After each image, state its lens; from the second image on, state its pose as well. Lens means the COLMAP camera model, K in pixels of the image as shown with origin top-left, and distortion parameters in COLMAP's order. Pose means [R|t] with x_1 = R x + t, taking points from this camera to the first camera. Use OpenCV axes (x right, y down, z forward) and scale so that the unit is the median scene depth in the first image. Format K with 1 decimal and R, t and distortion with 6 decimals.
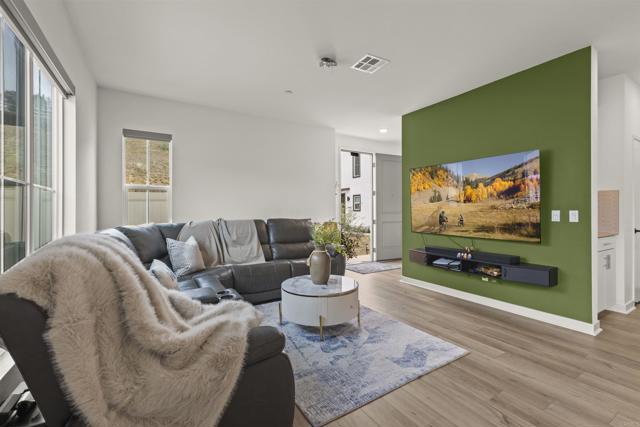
lens RADIAL K [[280.4, 0, 326.4], [0, 280.4, 212.5], [0, 0, 1]] dist [0.000464, 0.000013]
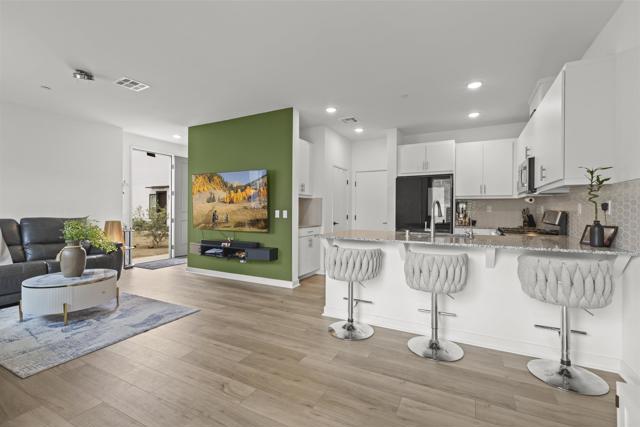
lens RADIAL K [[280.4, 0, 320.9], [0, 280.4, 211.0], [0, 0, 1]] dist [0.000464, 0.000013]
pose [[0.860663, 0.004409, 0.509156, 0.247015], [-0.002543, 0.999987, -0.004361, 0.002354], [-0.509168, 0.002459, 0.860663, -0.415343]]
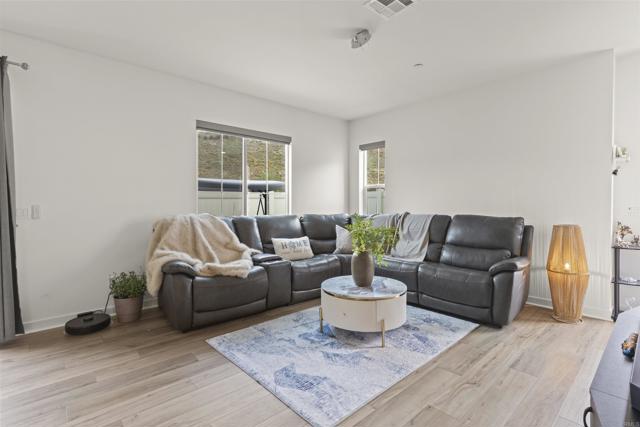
lens RADIAL K [[305.6, 0, 321.6], [0, 305.6, 211.5], [0, 0, 1]] dist [0.006367, 0.000279]
pose [[0.178641, 0.017168, -0.983765, 0.911707], [-0.007850, 0.999841, 0.016023, 0.003800], [0.983883, 0.004860, 0.178747, 0.688915]]
